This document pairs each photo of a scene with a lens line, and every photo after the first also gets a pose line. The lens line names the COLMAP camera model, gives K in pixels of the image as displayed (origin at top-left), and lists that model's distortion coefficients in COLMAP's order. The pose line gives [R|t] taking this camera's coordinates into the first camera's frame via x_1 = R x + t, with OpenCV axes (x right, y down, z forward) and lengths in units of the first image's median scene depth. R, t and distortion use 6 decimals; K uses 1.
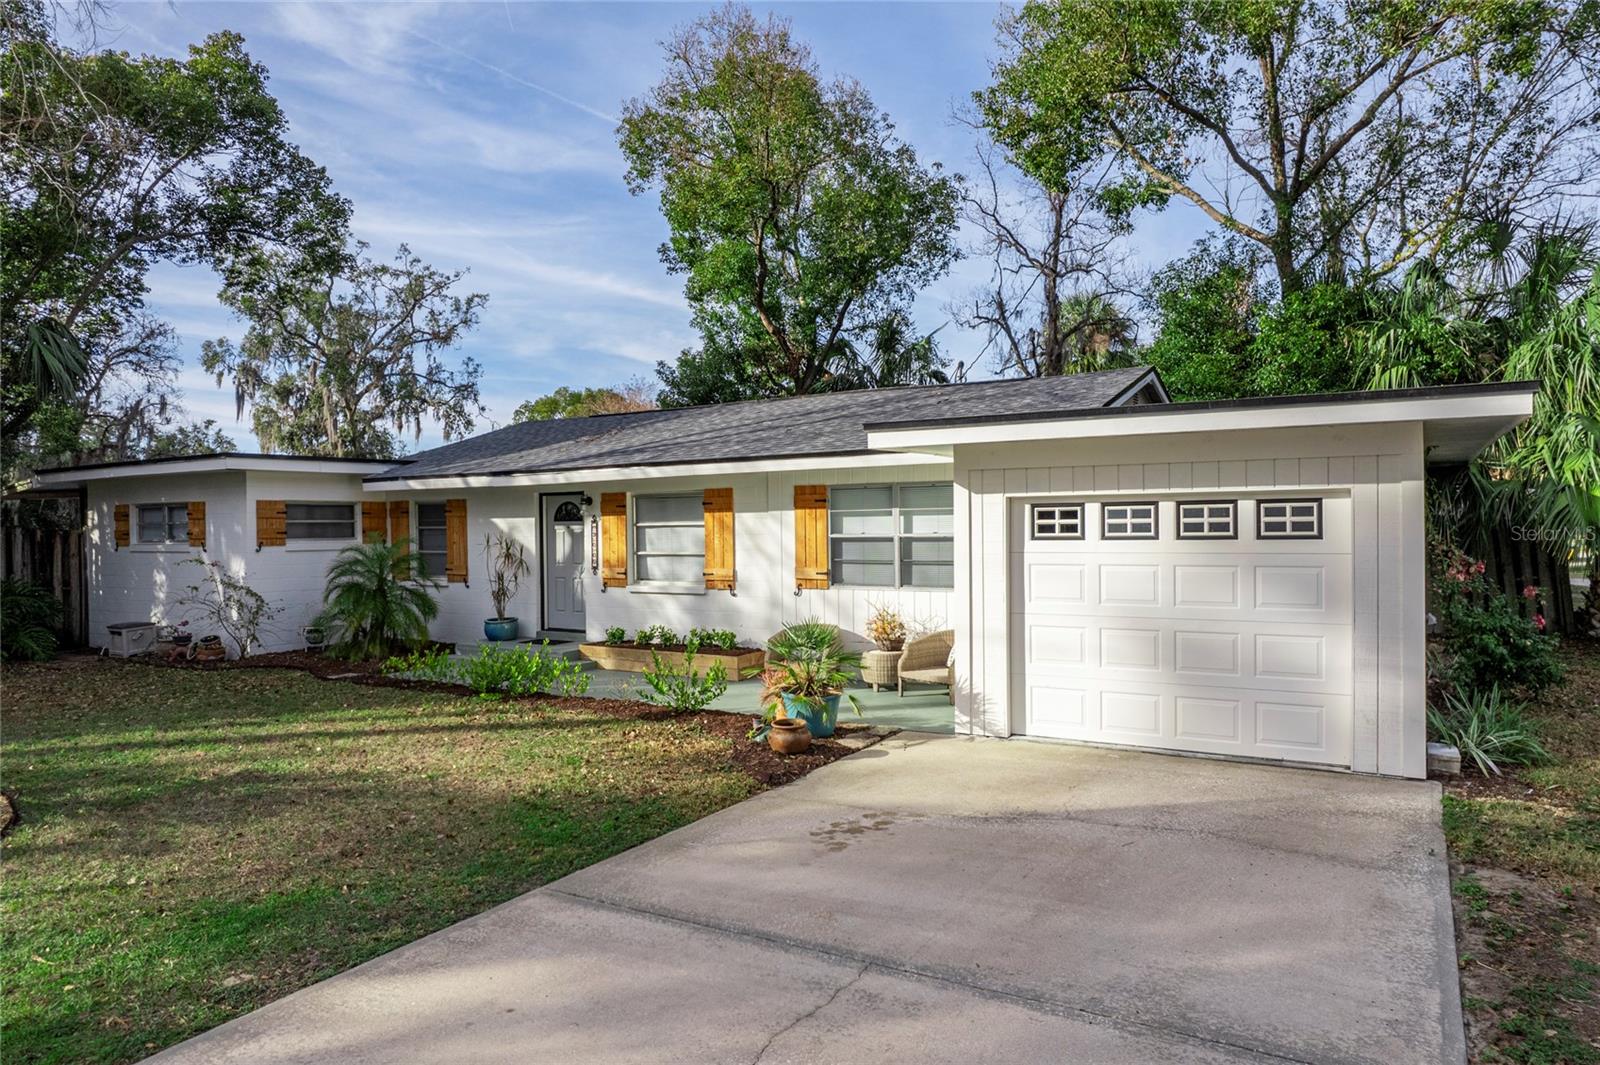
lens RADIAL K [[1018.2, 0, 800.0], [0, 1018.2, 532.5], [0, 0, 1]] dist [-0.076396, 0.068906]
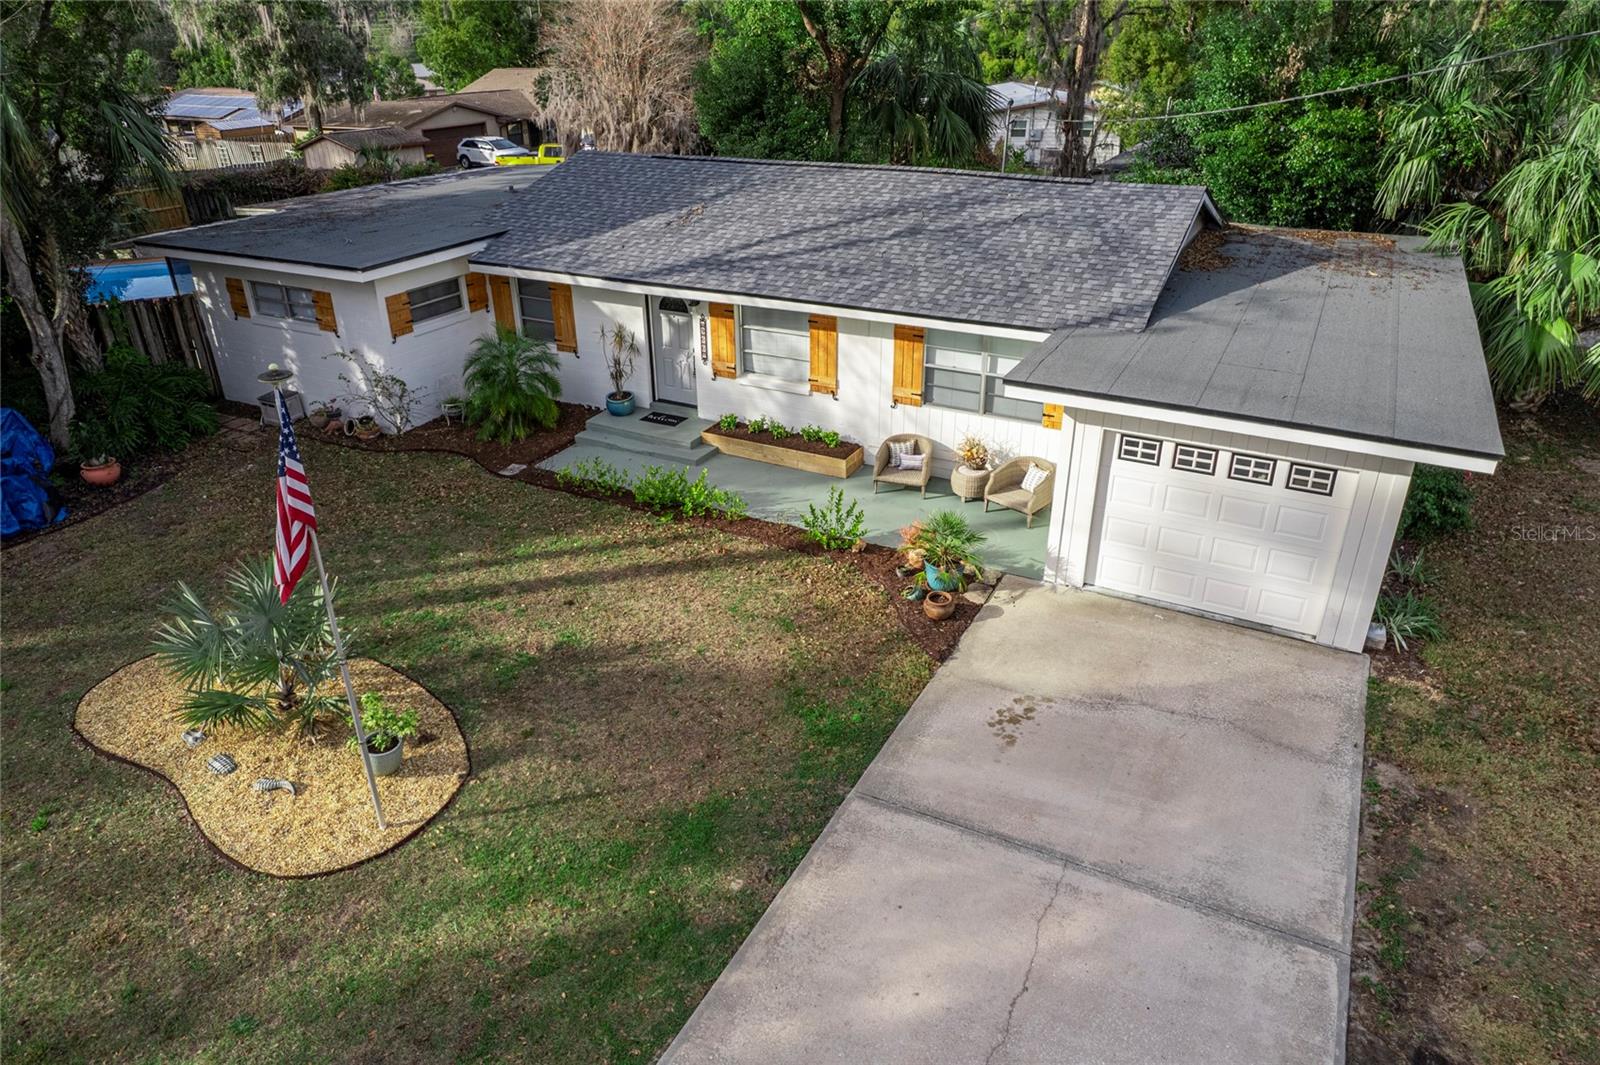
lens RADIAL K [[1018.2, 0, 800.0], [0, 1018.2, 532.5], [0, 0, 1]] dist [-0.076396, 0.068906]
pose [[0.998237, -0.022749, 0.054818, -0.193463], [-0.003921, 0.896329, 0.443373, -0.360901], [-0.059221, -0.442806, 0.894659, -0.153749]]
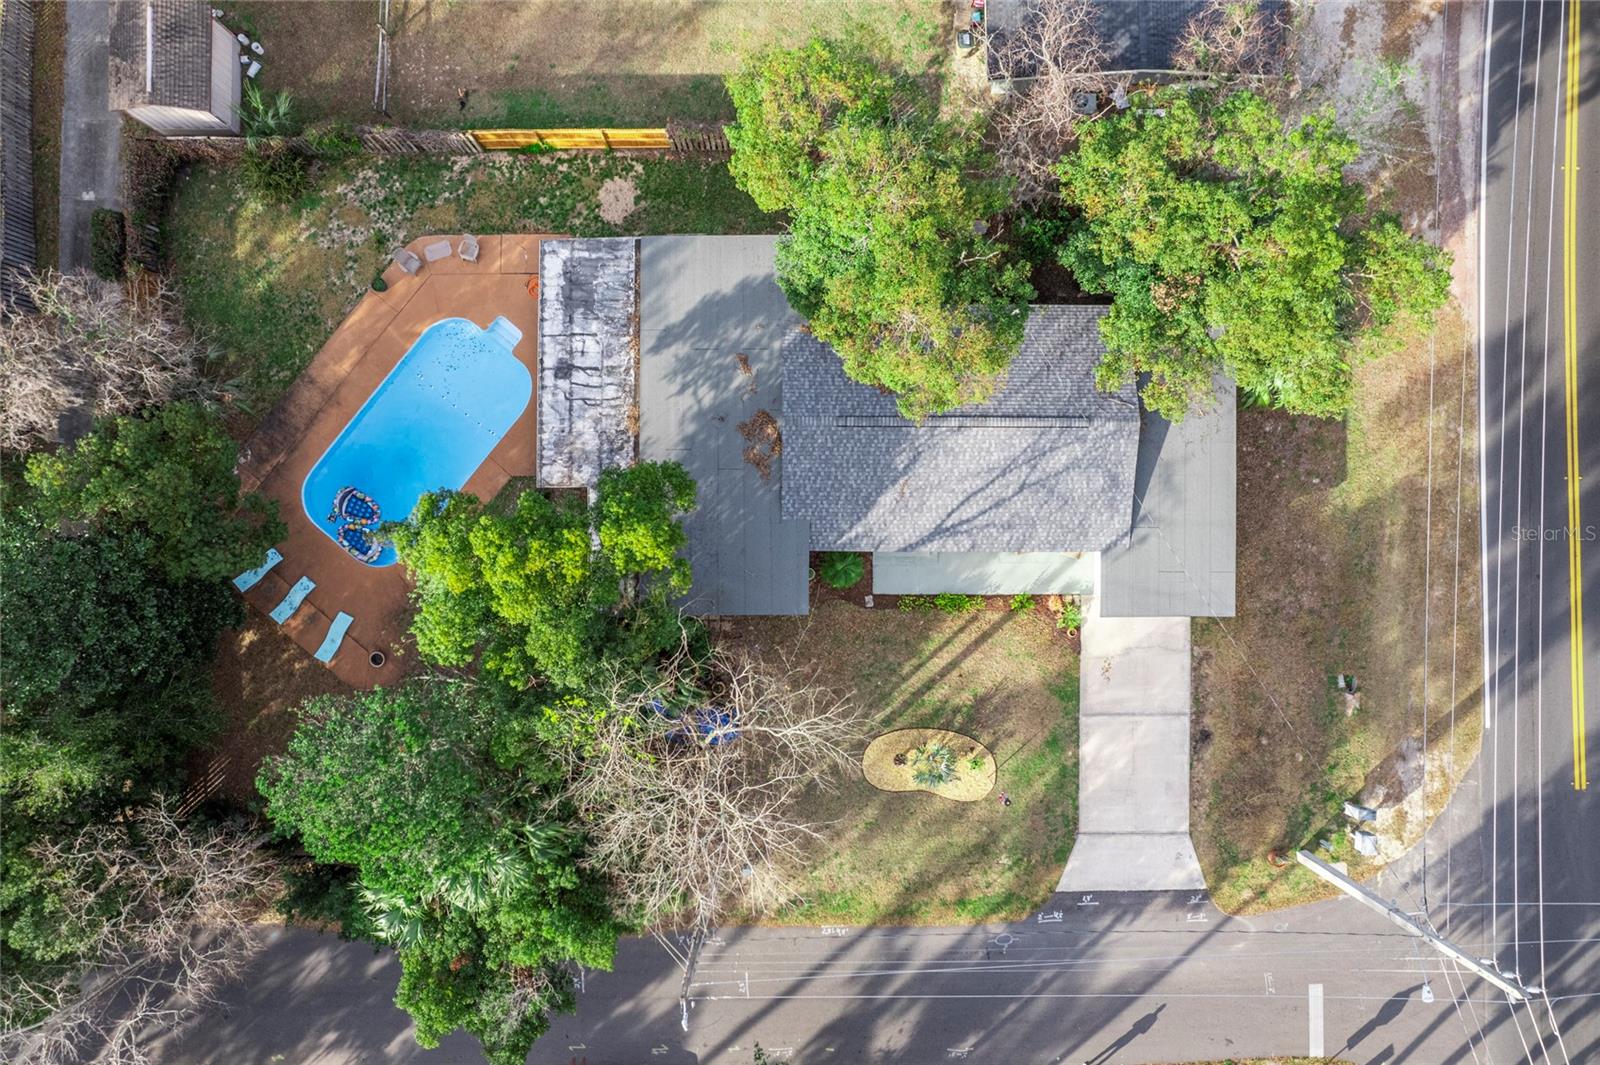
lens RADIAL K [[1018.2, 0, 800.0], [0, 1018.2, 532.5], [0, 0, 1]] dist [-0.076396, 0.068906]
pose [[0.853742, -0.520426, 0.016758, -0.619761], [-0.005915, 0.022488, 0.999730, -3.005911], [-0.520662, -0.853611, 0.016121, 1.339436]]
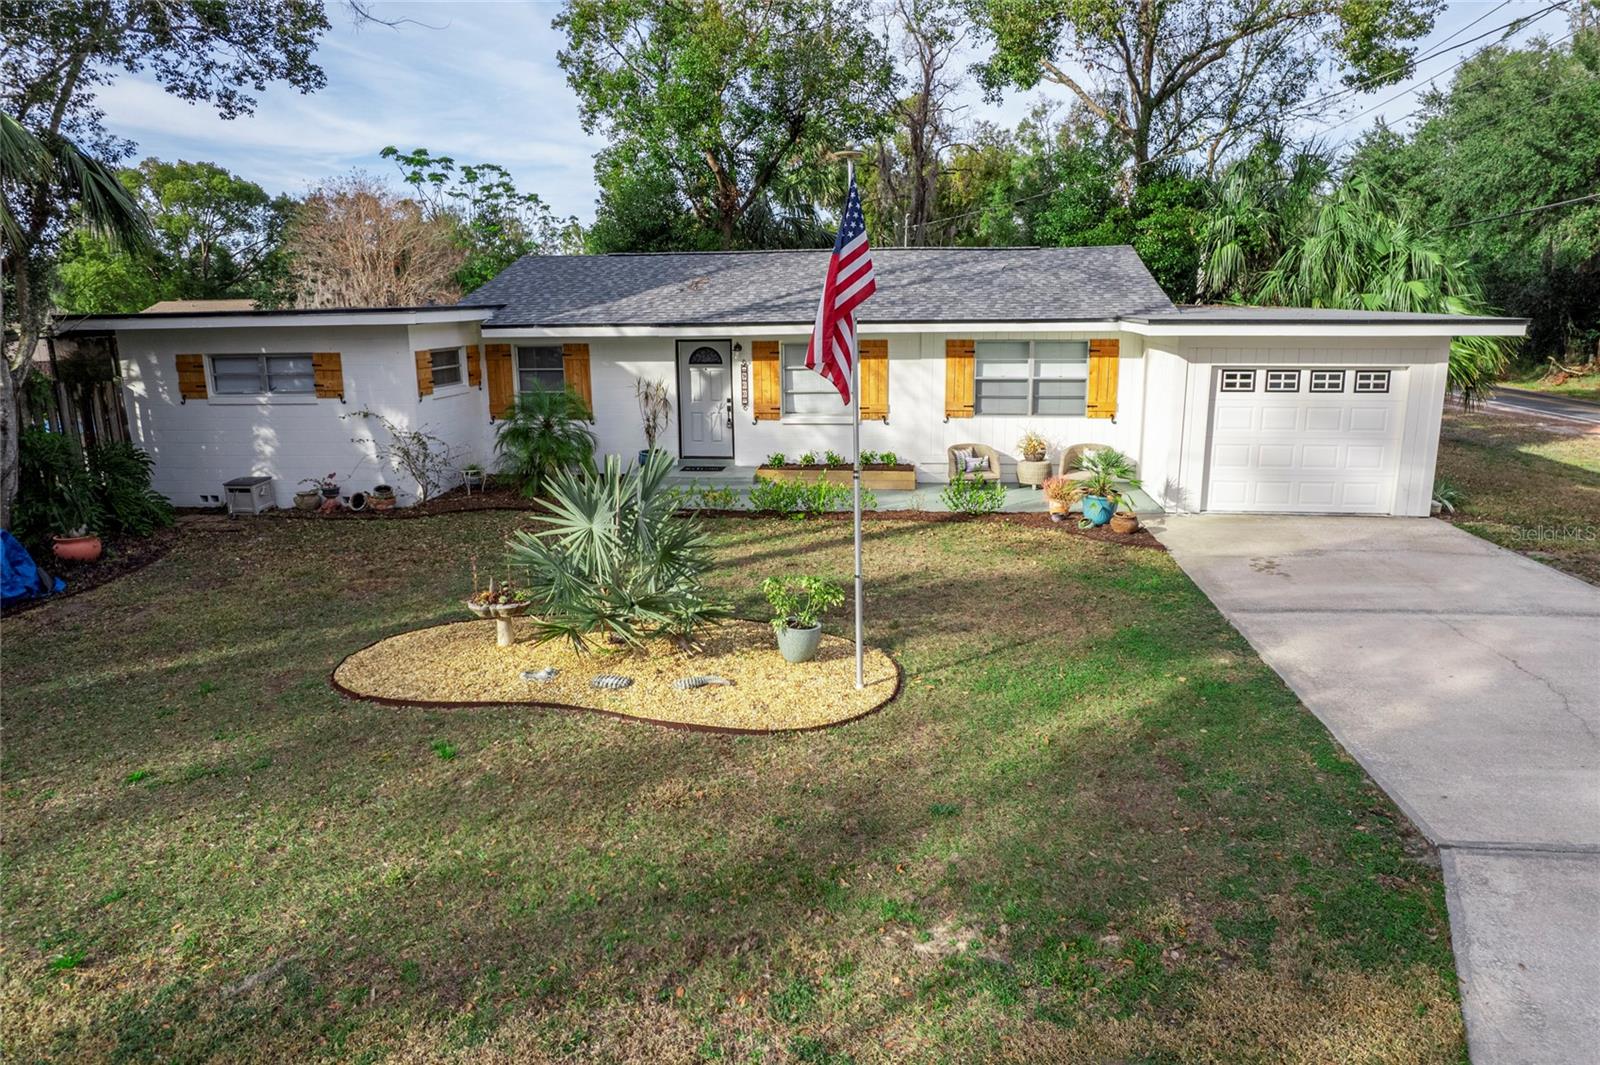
lens RADIAL K [[1018.2, 0, 800.0], [0, 1018.2, 532.5], [0, 0, 1]] dist [-0.076396, 0.068906]
pose [[0.909144, -0.090159, 0.406606, -0.769284], [0.003061, 0.977707, 0.209950, -0.082060], [-0.416470, -0.189630, 0.889153, -0.139849]]
